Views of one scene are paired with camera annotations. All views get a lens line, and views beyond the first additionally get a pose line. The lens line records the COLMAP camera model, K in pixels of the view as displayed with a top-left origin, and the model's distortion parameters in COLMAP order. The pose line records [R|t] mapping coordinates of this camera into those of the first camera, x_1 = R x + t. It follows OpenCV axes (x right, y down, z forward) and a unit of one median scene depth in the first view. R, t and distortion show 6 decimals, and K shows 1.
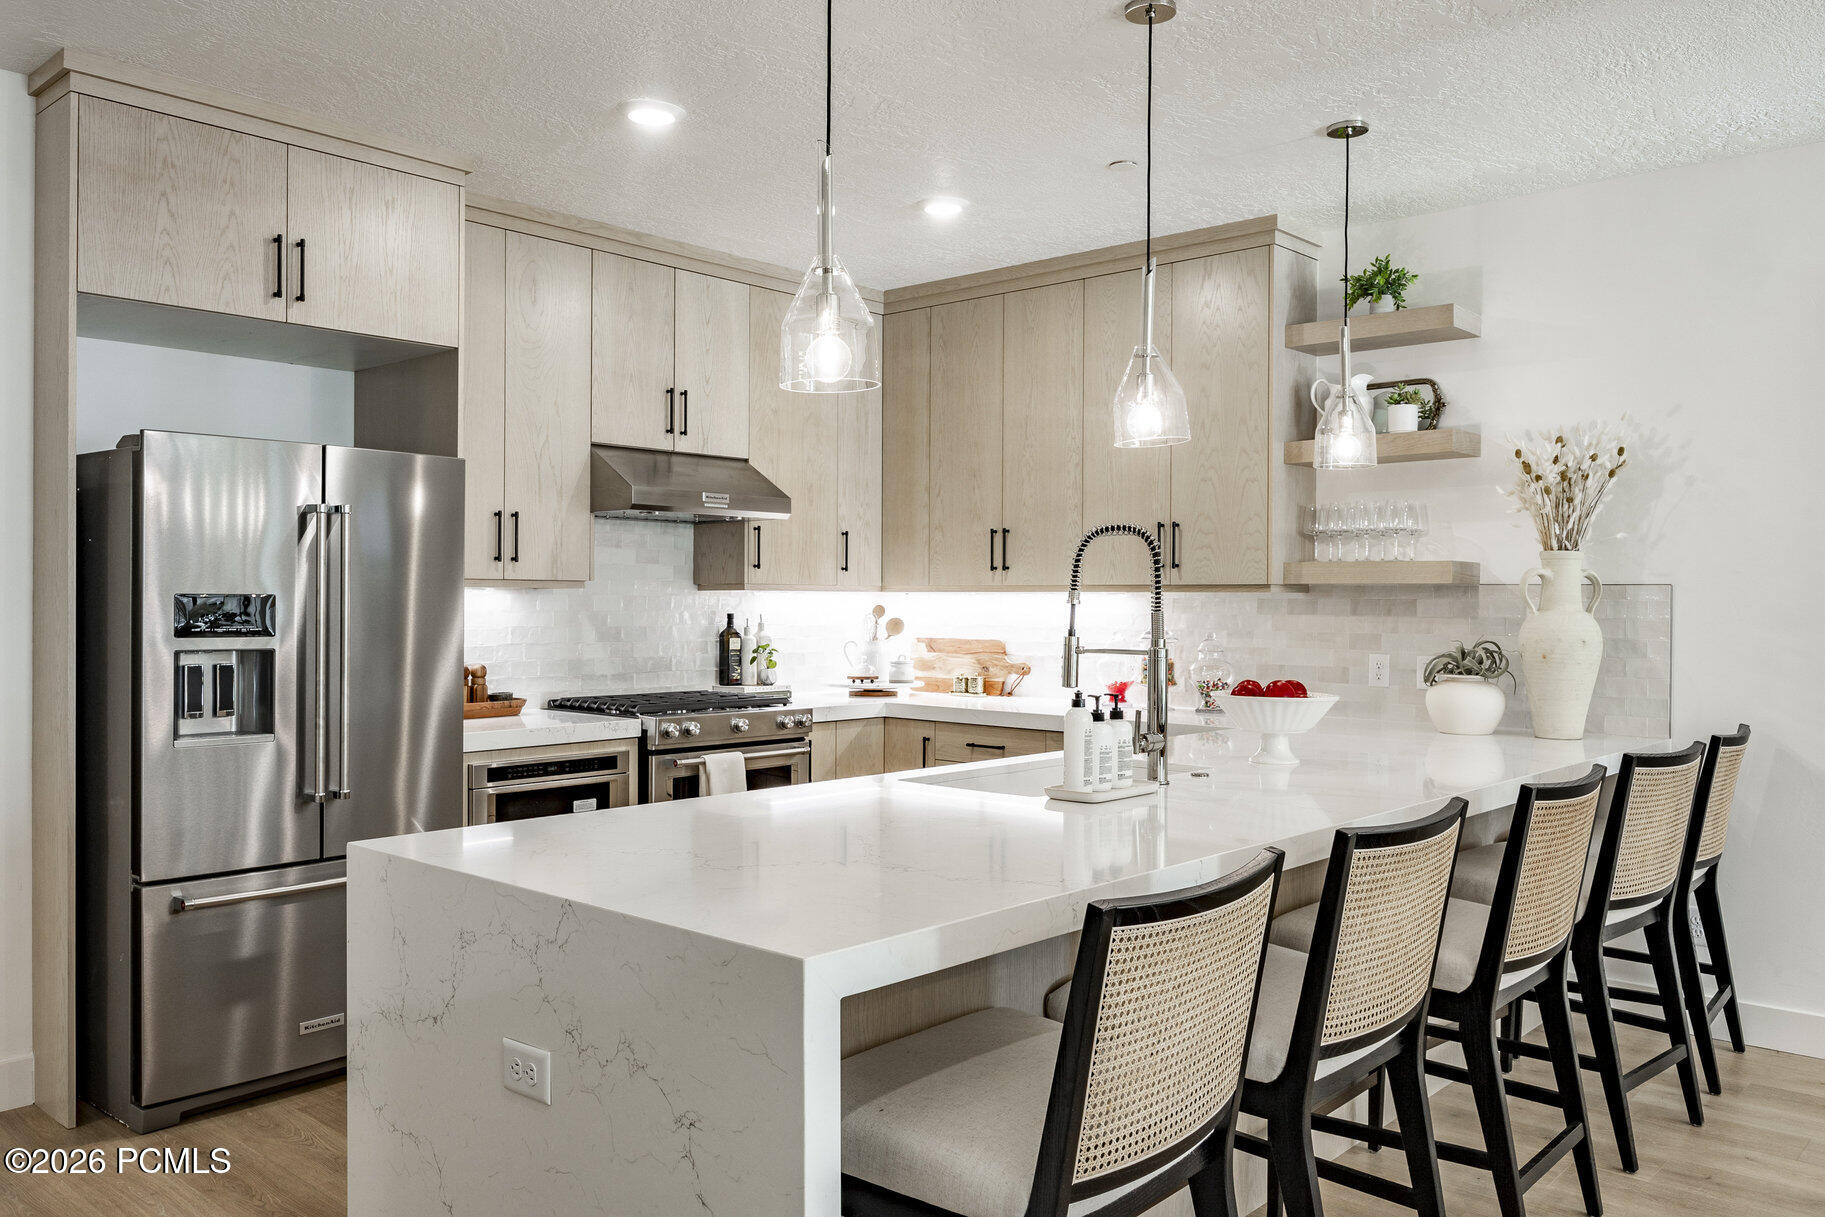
lens RADIAL K [[1306.8, 0, 910.5], [0, 1306.8, 599.1], [0, 0, 1]] dist [-0.010705, -0.003139]
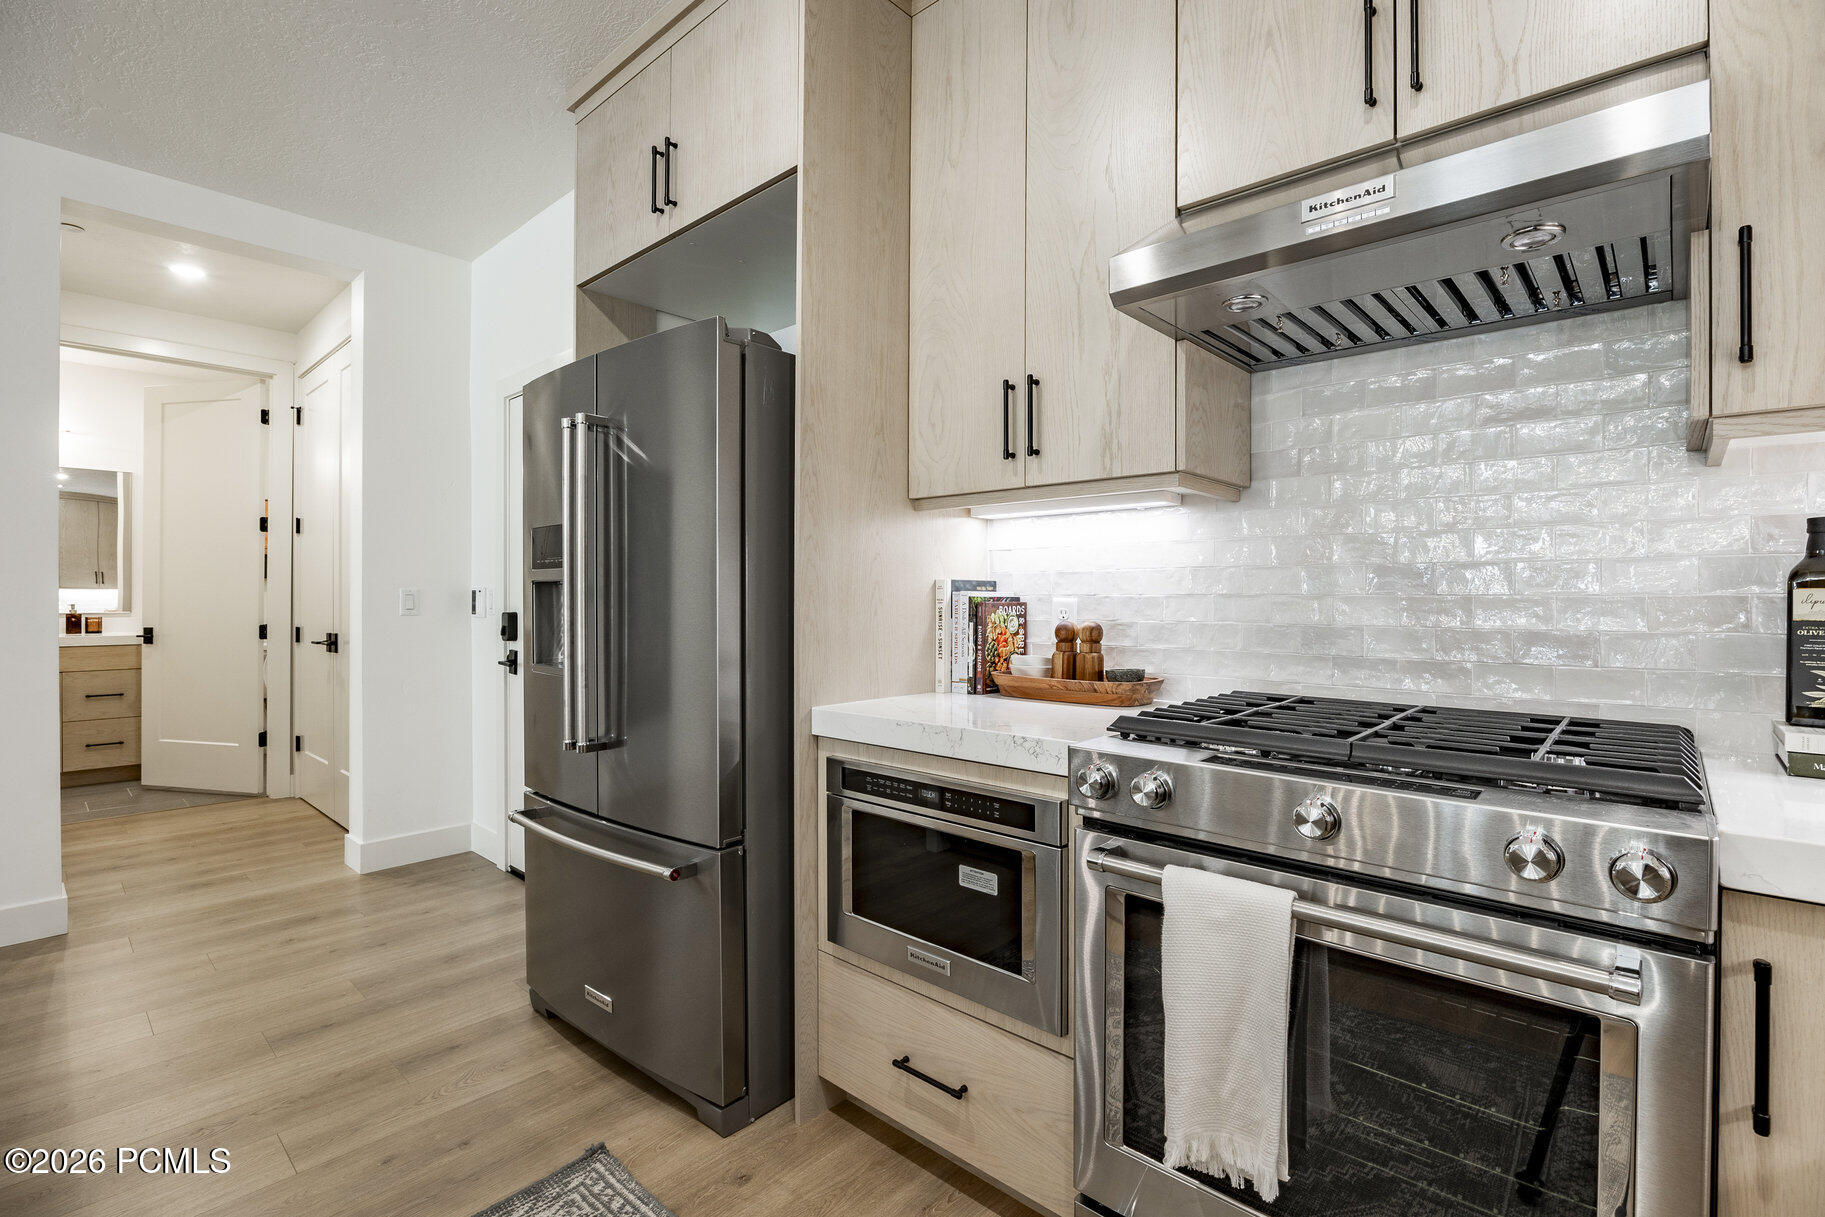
lens RADIAL K [[844.4, 0, 899.8], [0, 844.4, 599.2], [0, 0, 1]] dist [-0.013910, -0.000165]
pose [[0.016034, 0.000368, -0.999871, 0.097329], [0.000467, 1.000000, 0.000375, 0.039964], [0.999871, -0.000473, 0.016033, 0.934082]]
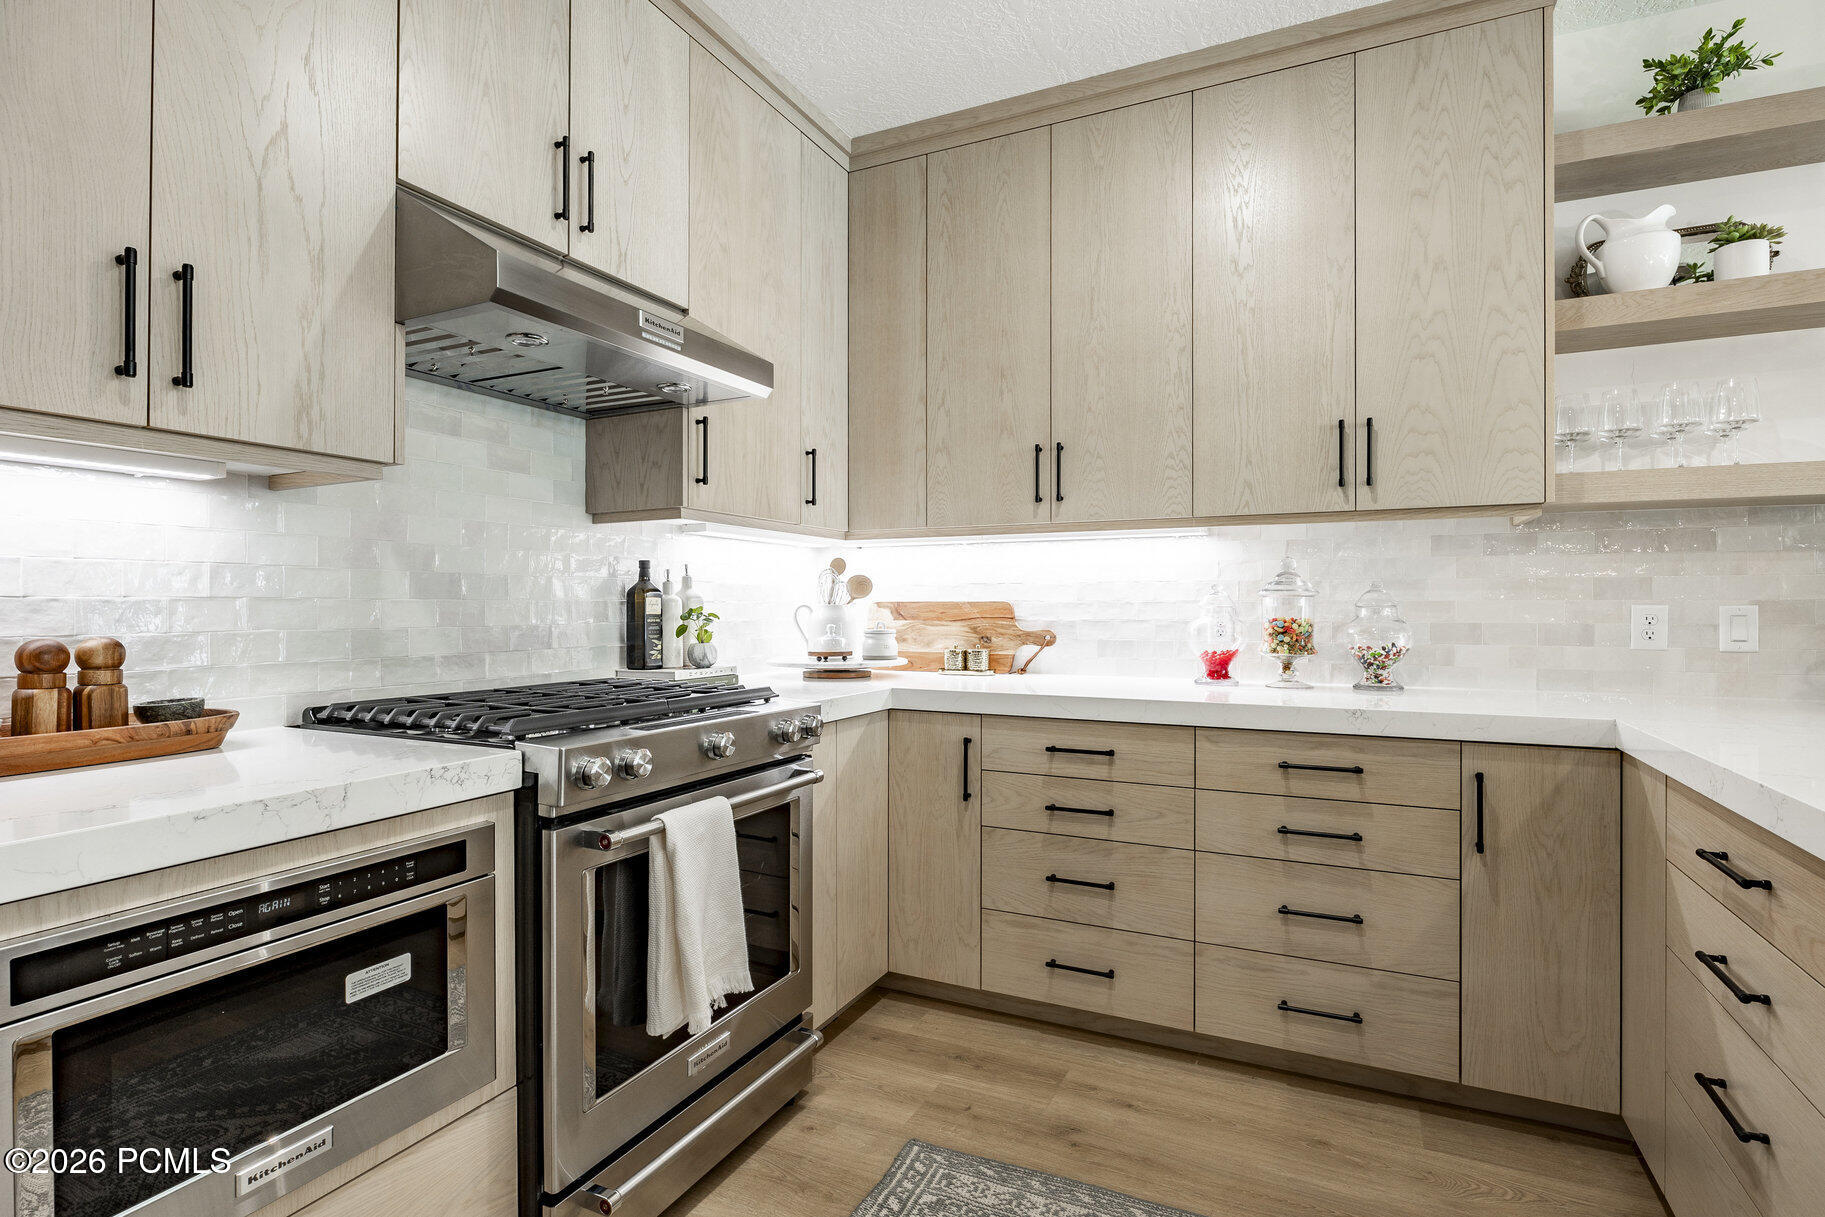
lens RADIAL K [[850.4, 0, 953.7], [0, 850.4, 605.1], [0, 0, 1]] dist [-0.006597, -0.000524]
pose [[0.946009, -0.002297, 0.324132, -0.160494], [0.001203, 0.999993, 0.003576, 0.040075], [-0.324138, -0.002993, 0.946005, 0.673076]]
